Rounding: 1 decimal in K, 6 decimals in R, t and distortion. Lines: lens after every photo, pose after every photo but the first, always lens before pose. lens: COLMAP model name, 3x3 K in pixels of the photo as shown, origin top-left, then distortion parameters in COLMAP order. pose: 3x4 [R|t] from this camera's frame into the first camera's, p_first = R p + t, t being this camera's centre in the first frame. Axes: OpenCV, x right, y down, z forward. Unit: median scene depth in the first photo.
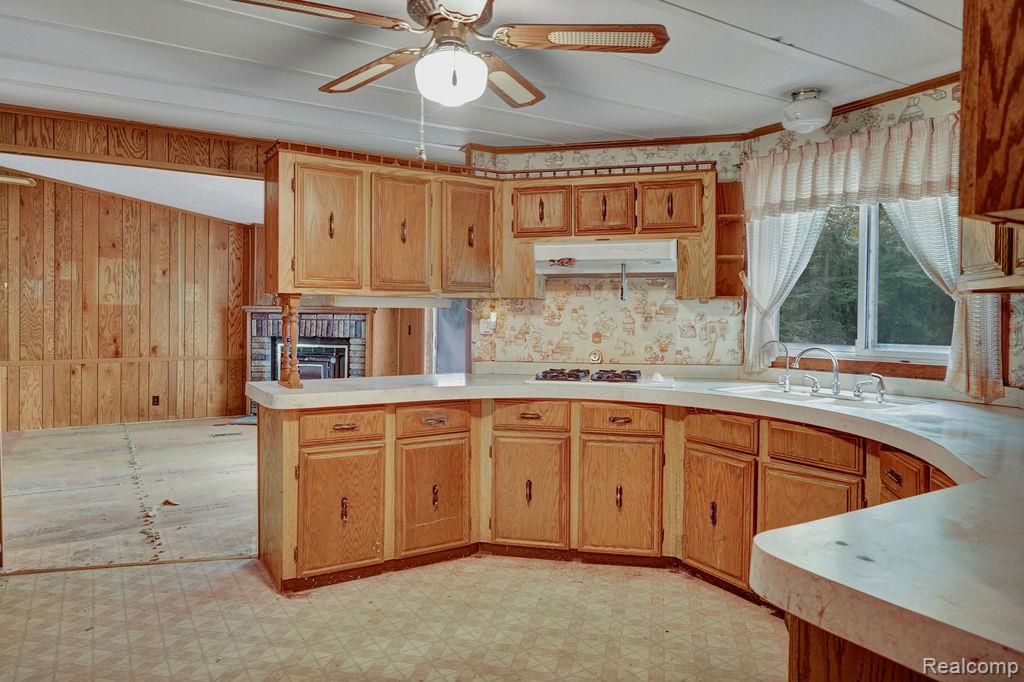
lens RADIAL K [[652.8, 0, 503.7], [0, 652.8, 324.8], [0, 0, 1]] dist [0.011918, -0.001712]
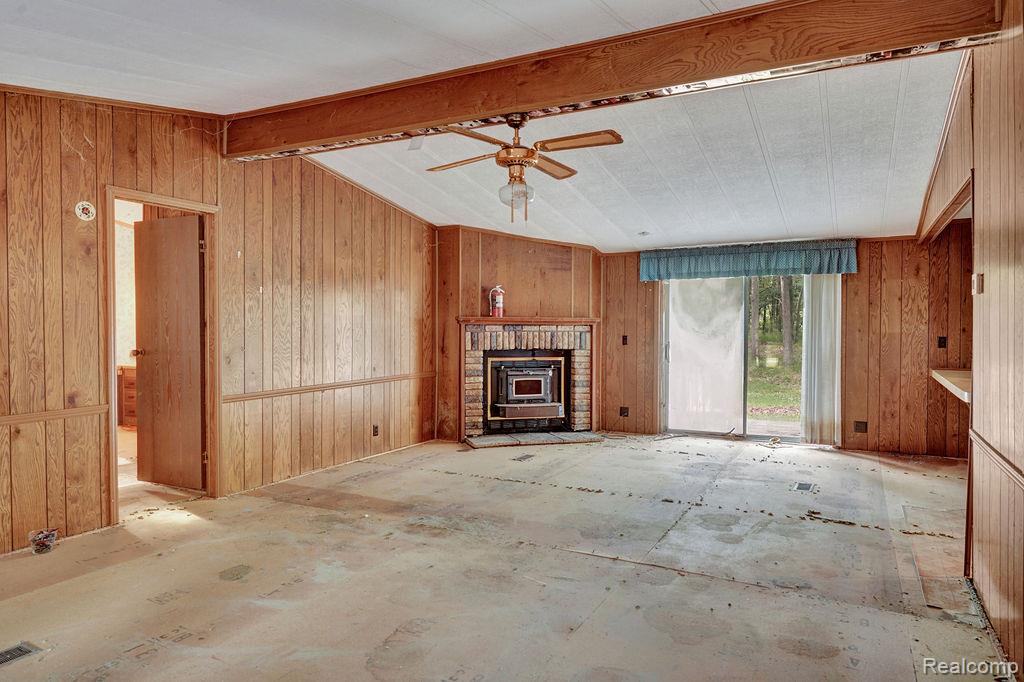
lens RADIAL K [[652.8, 0, 505.2], [0, 652.8, 334.7], [0, 0, 1]] dist [0.011918, -0.001712]
pose [[0.868453, -0.014064, 0.495572, -0.804310], [0.011615, 0.999900, 0.008021, -0.011124], [-0.495635, -0.001210, 0.868530, 0.195355]]
